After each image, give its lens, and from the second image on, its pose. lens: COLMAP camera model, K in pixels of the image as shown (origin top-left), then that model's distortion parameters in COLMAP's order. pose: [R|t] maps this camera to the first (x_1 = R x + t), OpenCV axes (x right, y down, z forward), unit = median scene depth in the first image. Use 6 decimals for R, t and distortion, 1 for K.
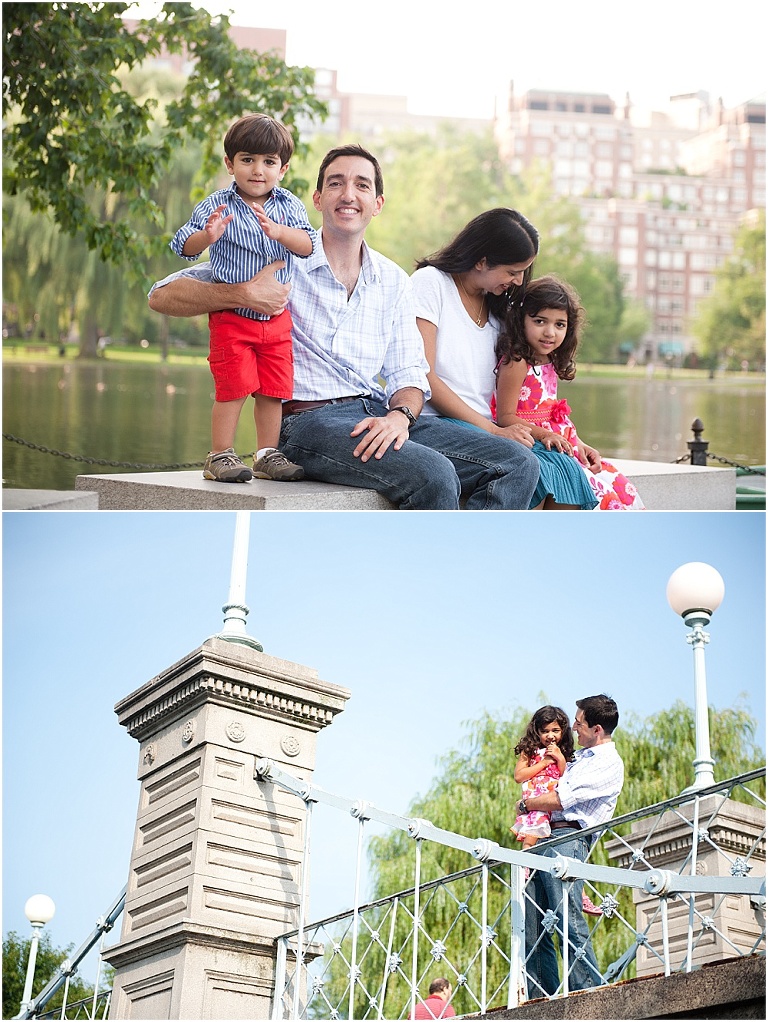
lens RADIAL K [[2081.8, 0, 382.7], [0, 2081.8, 511.6], [0, 0, 1]] dist [0.040657, 0.000000]
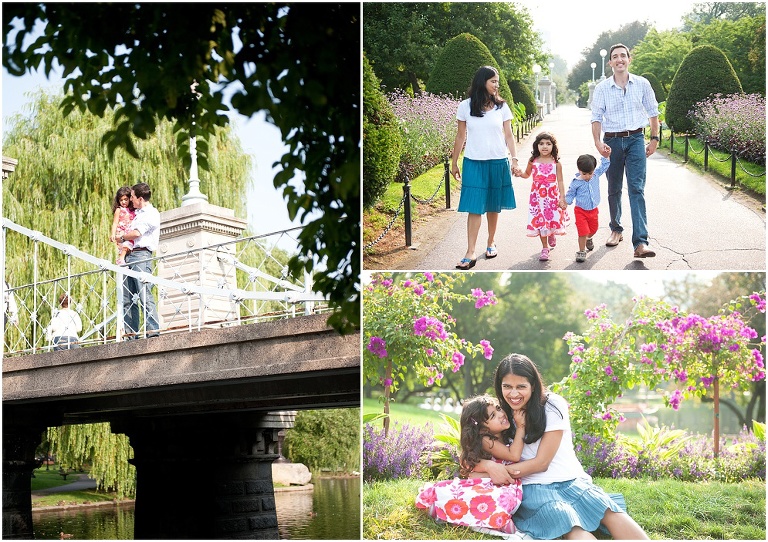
lens RADIAL K [[1612.8, 0, 384.0], [0, 1612.8, 270.7], [0, 0, 1]] dist [0.015221, 0.000000]
pose [[0.959335, 0.003688, 0.282246, -0.044176], [-0.073438, 0.968742, 0.236951, -0.075846], [-0.272550, -0.248043, 0.929619, -0.195609]]
